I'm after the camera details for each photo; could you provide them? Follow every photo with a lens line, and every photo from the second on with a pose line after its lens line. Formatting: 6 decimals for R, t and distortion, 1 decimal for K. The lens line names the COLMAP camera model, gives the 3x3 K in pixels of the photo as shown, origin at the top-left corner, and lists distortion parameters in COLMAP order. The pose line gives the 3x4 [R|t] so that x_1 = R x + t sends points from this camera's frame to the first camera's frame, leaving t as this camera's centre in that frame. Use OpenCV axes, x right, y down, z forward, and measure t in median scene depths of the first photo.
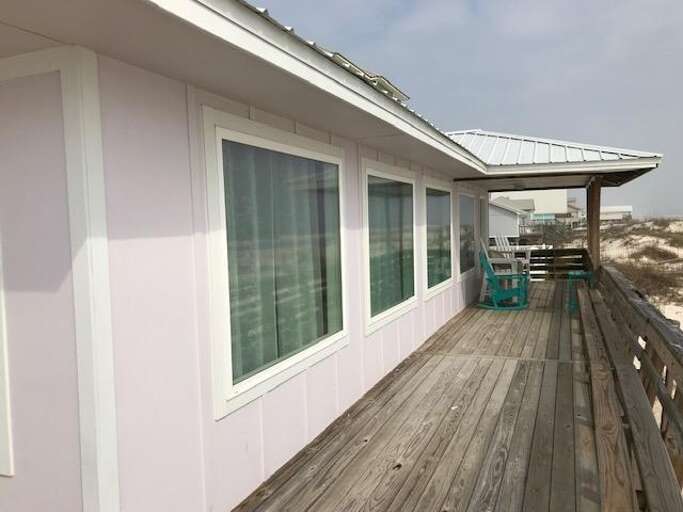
lens RADIAL K [[564.0, 0, 336.0], [0, 564.0, 256.6], [0, 0, 1]] dist [0.037261, 0.001579]
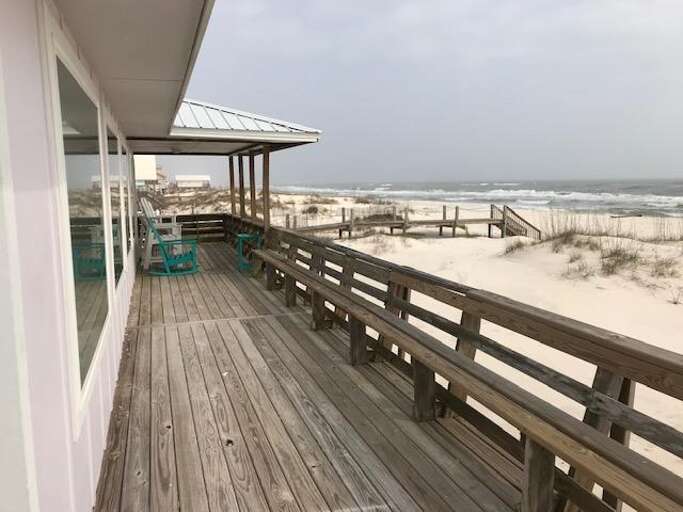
lens RADIAL K [[564.0, 0, 338.4], [0, 564.0, 254.0], [0, 0, 1]] dist [0.037261, 0.001579]
pose [[0.761871, -0.057676, 0.645156, -0.241638], [0.022577, 0.997787, 0.062540, 0.002374], [-0.647336, -0.033082, 0.761487, 0.123901]]
